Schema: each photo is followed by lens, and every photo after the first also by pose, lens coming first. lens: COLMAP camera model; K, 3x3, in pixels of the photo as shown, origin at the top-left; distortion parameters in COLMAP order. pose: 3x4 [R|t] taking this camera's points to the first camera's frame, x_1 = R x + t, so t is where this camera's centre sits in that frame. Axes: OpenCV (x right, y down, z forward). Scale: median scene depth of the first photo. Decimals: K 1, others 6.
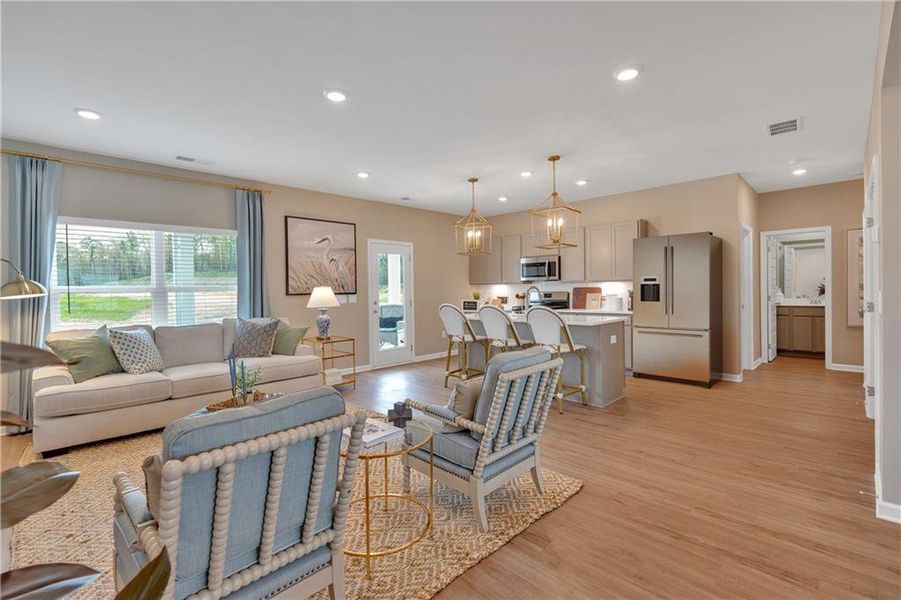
lens RADIAL K [[403.7, 0, 450.6], [0, 403.7, 294.3], [0, 0, 1]] dist [-0.004397, -0.000059]
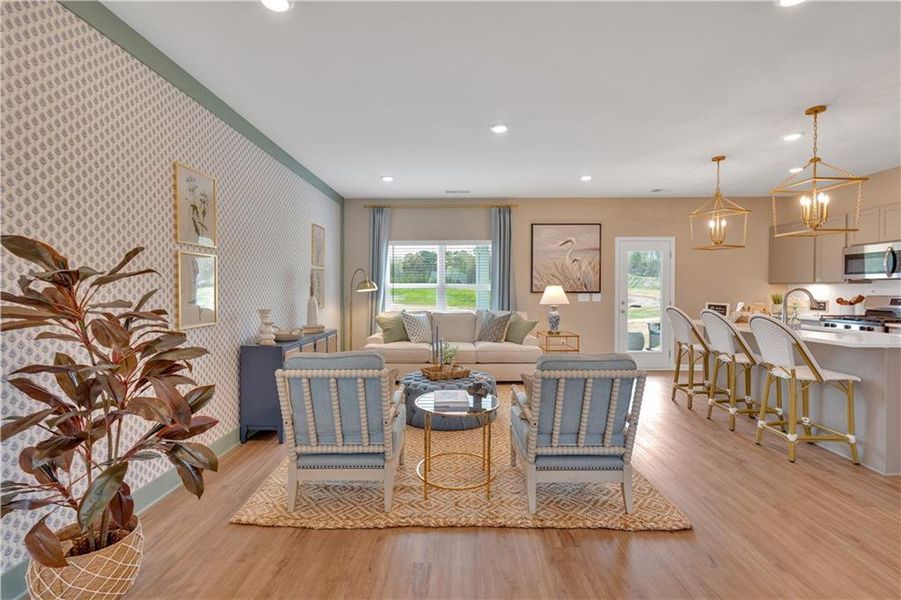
lens RADIAL K [[403.7, 0, 450.6], [0, 403.7, 294.3], [0, 0, 1]] dist [-0.004397, -0.000059]
pose [[0.695314, 0.025350, -0.718259, 0.284949], [-0.020206, 0.999672, 0.015722, -0.006919], [0.718422, 0.003581, 0.695598, 0.032235]]
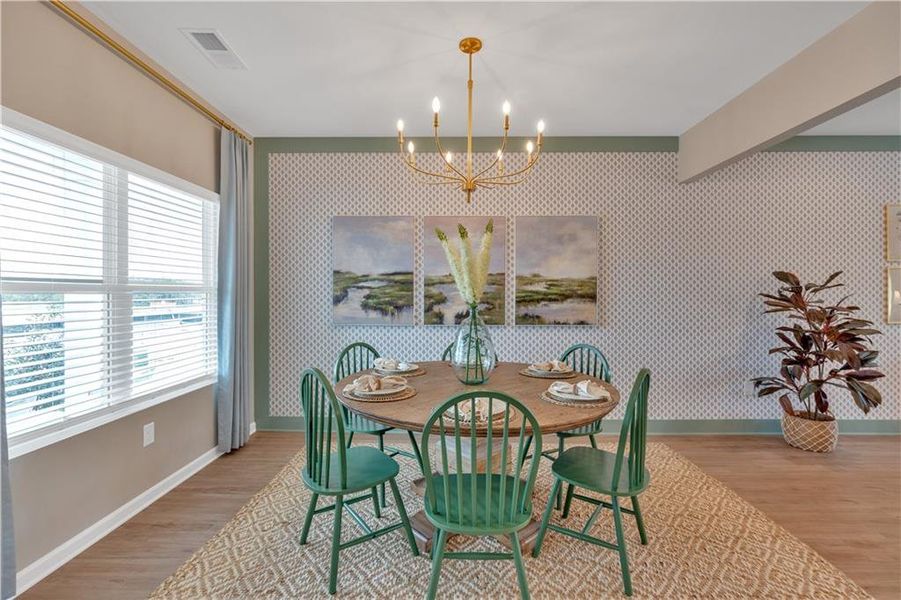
lens RADIAL K [[403.7, 0, 450.6], [0, 403.7, 294.3], [0, 0, 1]] dist [-0.004397, -0.000059]
pose [[-0.711285, 0.015817, -0.702726, 1.181993], [0.000737, 0.999763, 0.021757, -0.023286], [0.702904, 0.014957, -0.711128, 0.171900]]
